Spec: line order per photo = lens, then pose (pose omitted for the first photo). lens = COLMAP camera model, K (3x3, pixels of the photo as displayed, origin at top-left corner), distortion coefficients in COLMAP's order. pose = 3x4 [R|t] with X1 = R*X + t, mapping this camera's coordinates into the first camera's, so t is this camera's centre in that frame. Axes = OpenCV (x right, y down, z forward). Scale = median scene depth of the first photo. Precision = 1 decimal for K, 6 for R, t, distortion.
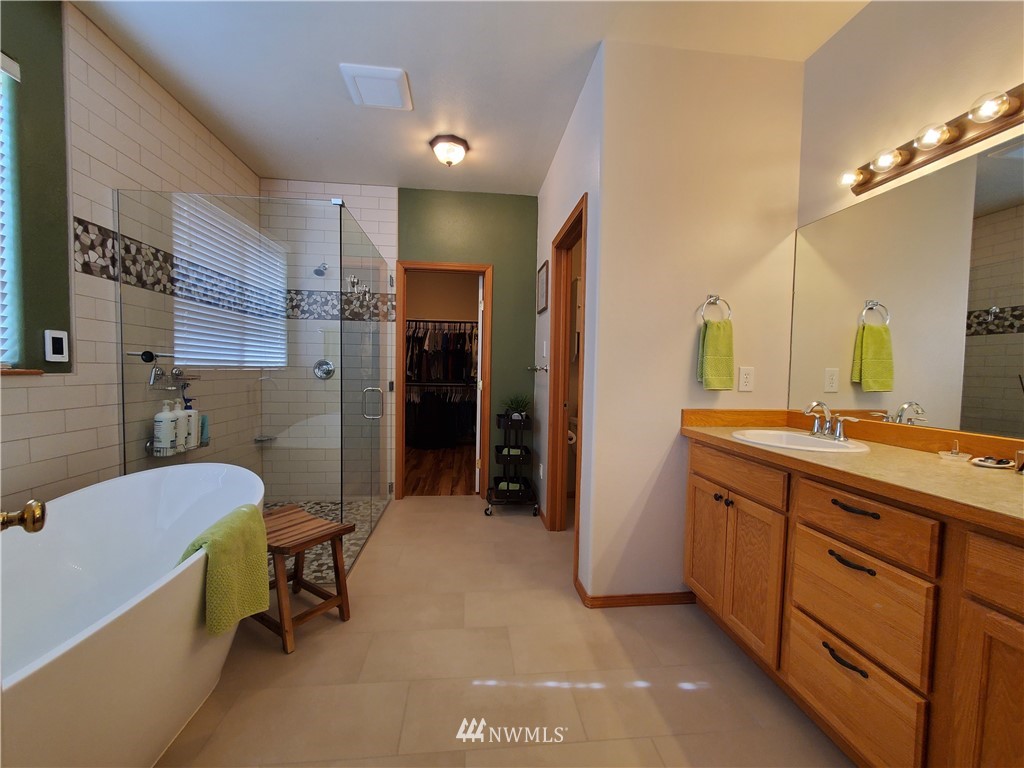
lens RADIAL K [[405.9, 0, 504.3], [0, 405.9, 388.6], [0, 0, 1]] dist [-0.000976, -0.000250]
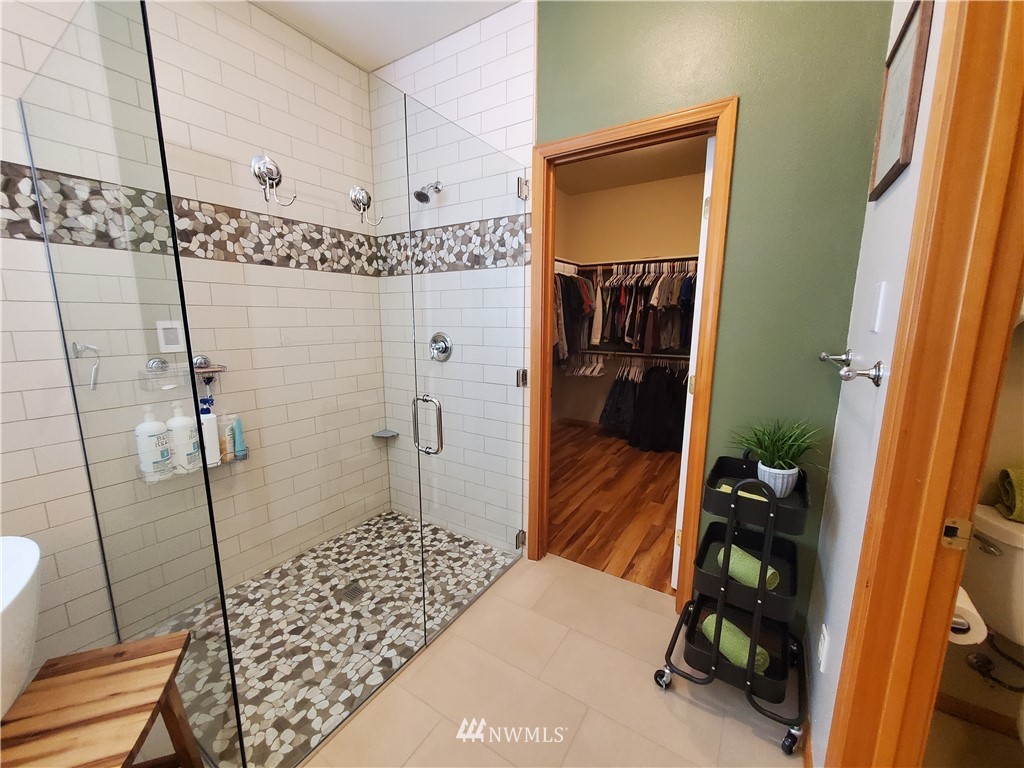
lens RADIAL K [[405.9, 0, 504.3], [0, 405.9, 388.6], [0, 0, 1]] dist [-0.000976, -0.000250]
pose [[0.783554, 0.088952, -0.614924, 0.068232], [-0.014948, 0.992111, 0.124467, -0.067308], [0.621144, -0.088335, 0.778702, 0.552934]]
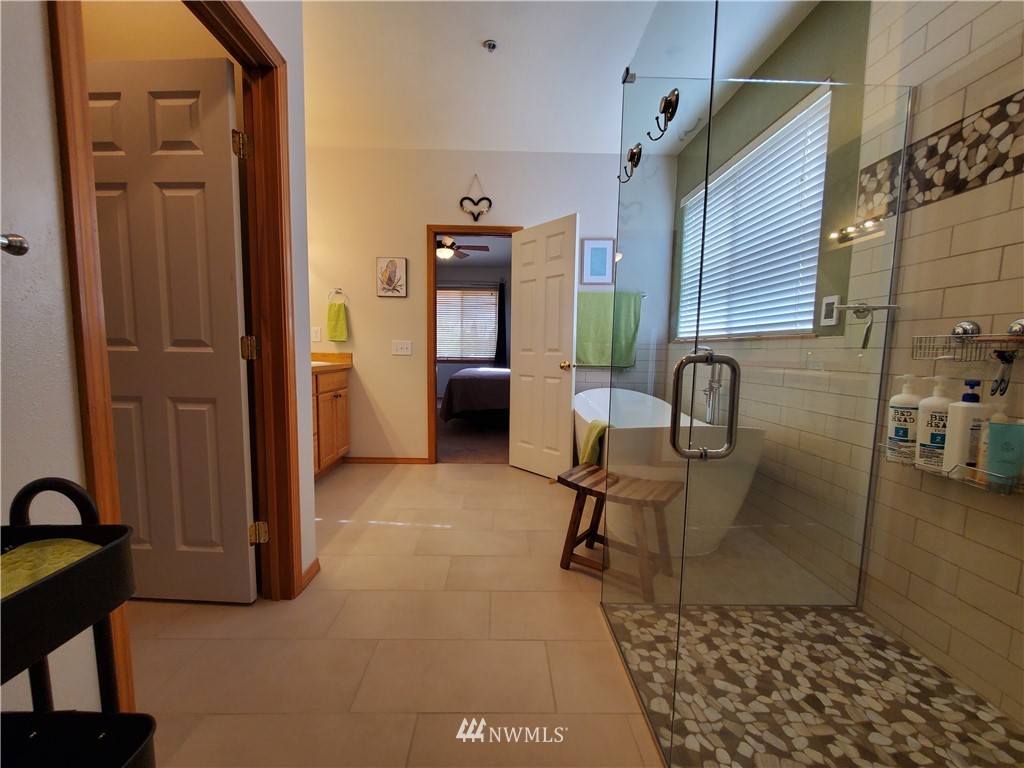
lens RADIAL K [[405.9, 0, 504.3], [0, 405.9, 388.6], [0, 0, 1]] dist [-0.000976, -0.000250]
pose [[-0.996415, -0.045917, 0.071060, -0.167988], [-0.035599, 0.989483, 0.140197, -0.010398], [-0.076750, 0.137165, -0.987570, 1.108287]]
